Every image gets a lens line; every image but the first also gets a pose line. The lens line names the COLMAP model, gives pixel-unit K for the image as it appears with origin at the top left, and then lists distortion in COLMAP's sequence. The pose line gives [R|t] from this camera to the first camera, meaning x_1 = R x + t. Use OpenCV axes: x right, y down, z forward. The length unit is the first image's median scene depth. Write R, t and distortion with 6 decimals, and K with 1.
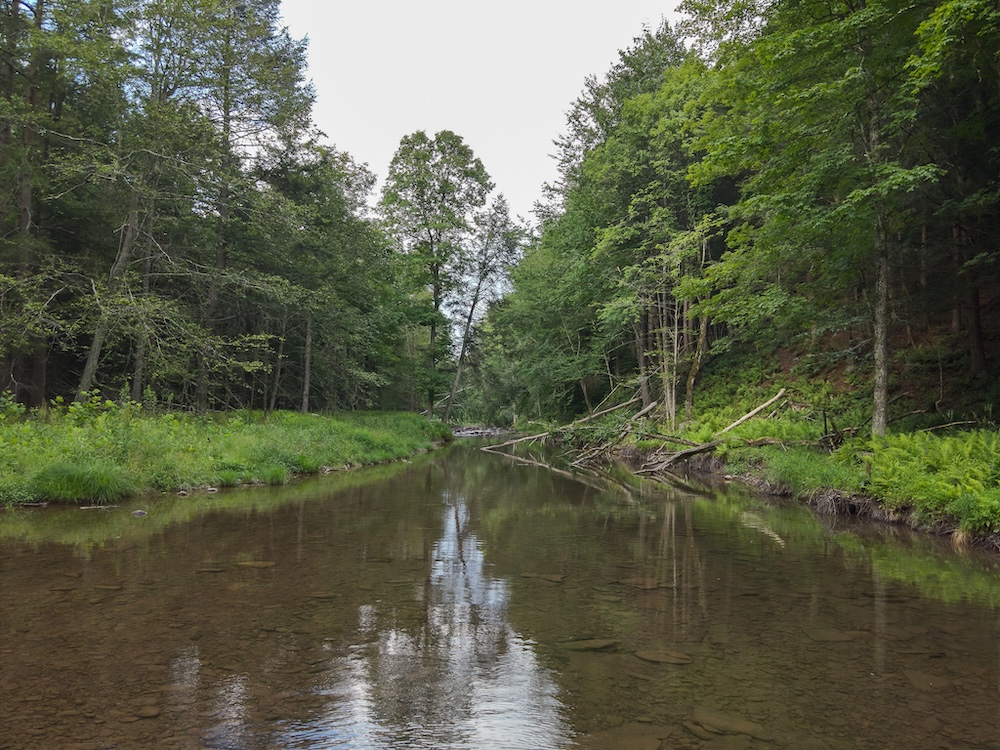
lens RADIAL K [[724.3, 0, 492.4], [0, 724.3, 380.6], [0, 0, 1]] dist [0.177626, -0.349983]
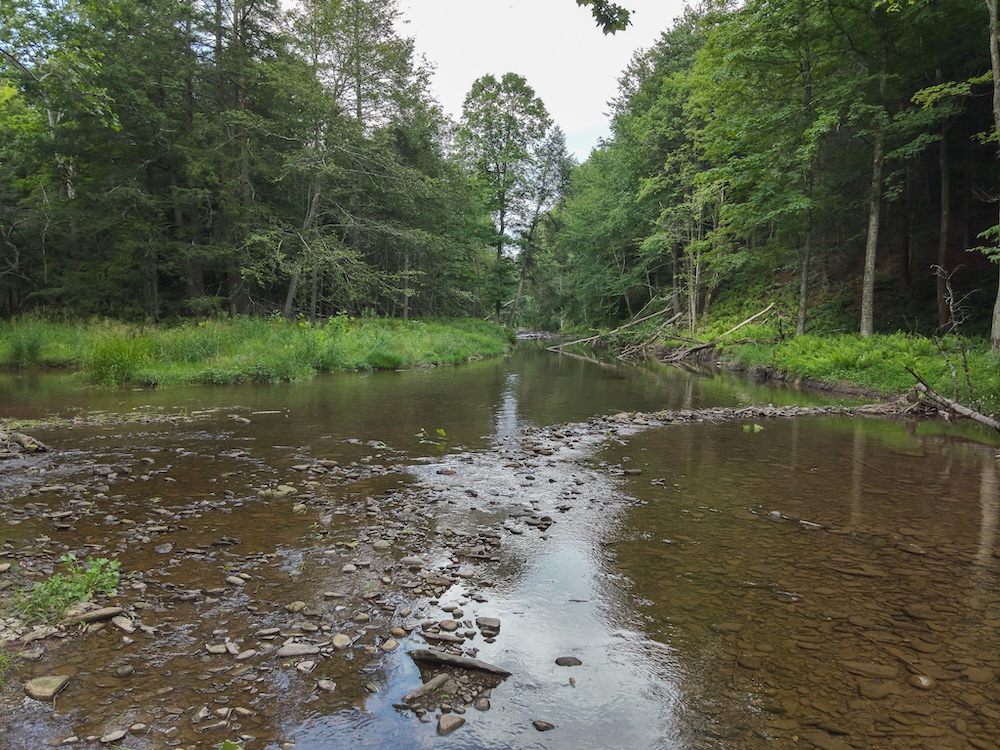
lens RADIAL K [[724.3, 0, 492.4], [0, 724.3, 380.6], [0, 0, 1]] dist [0.177626, -0.349983]
pose [[0.998507, 0.002207, -0.054575, -0.043939], [0.005093, 0.991068, 0.133261, -0.024667], [0.054382, -0.133340, 0.989577, -0.329209]]
